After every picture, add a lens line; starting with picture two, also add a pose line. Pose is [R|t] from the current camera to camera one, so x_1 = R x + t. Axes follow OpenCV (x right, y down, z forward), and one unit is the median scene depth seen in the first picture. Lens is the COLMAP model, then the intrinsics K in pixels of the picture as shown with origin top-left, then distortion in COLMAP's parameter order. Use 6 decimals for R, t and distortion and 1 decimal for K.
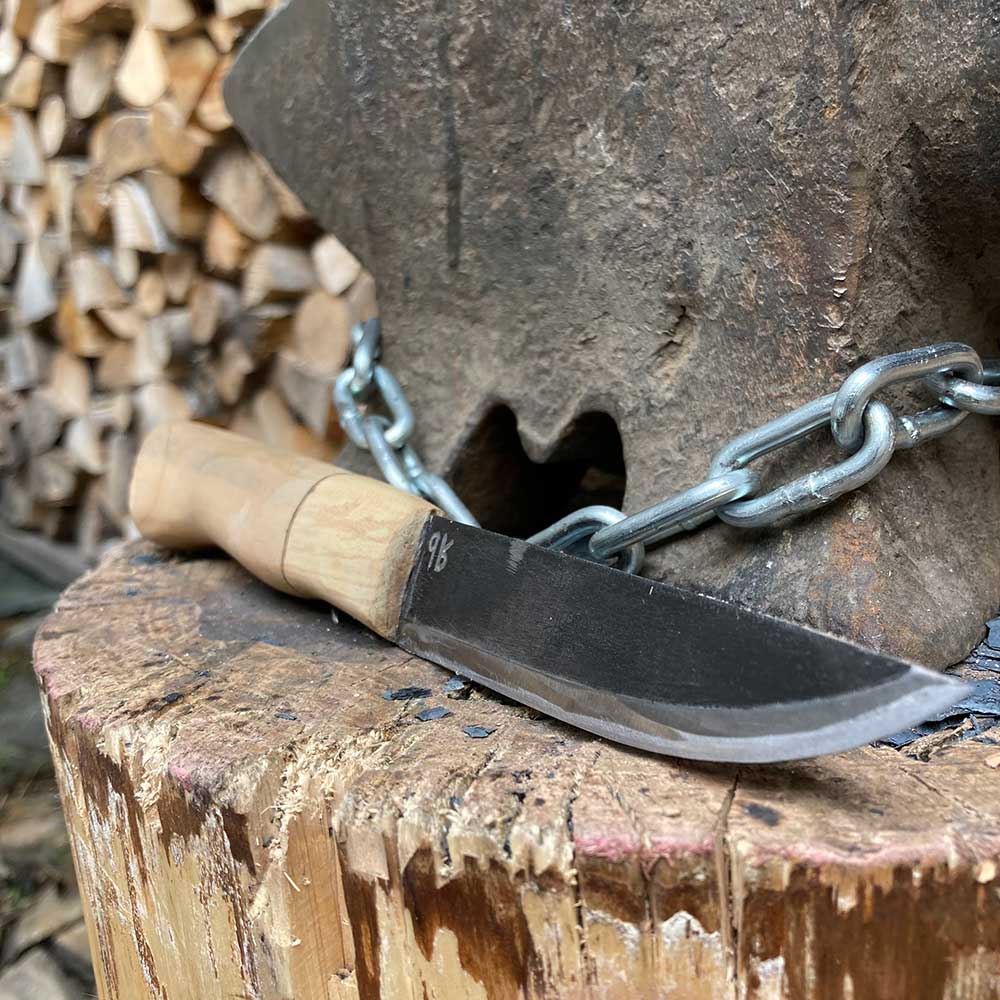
lens RADIAL K [[1106.1, 0, 500.0], [0, 1106.1, 500.0], [0, 0, 1]] dist [-0.016171, -0.024476]
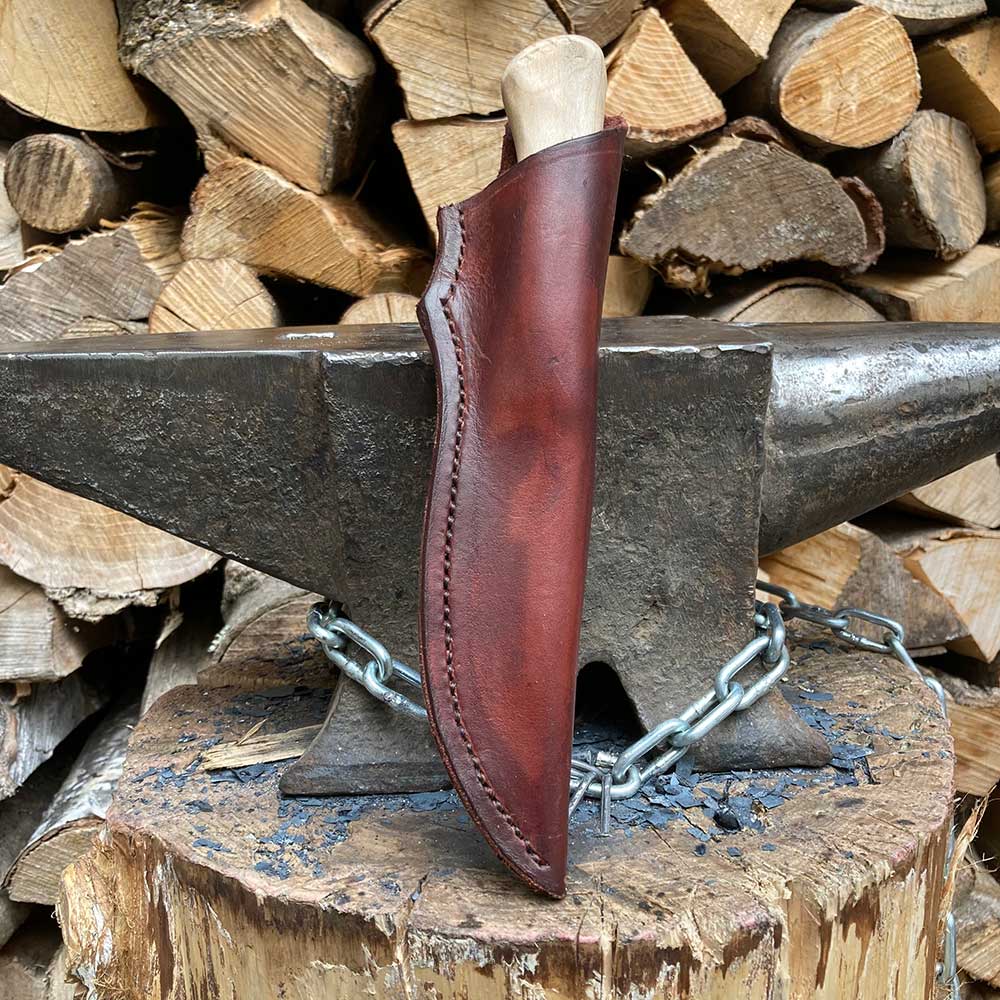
lens RADIAL K [[1075.2, 0, 500.4], [0, 1075.2, 491.3], [0, 0, 1]] dist [0.068474, -0.193643]
pose [[0.585578, -0.134518, 0.799377, -1.658091], [0.162741, 0.985566, 0.046634, -0.563197], [-0.794112, 0.102784, 0.599018, 0.092304]]
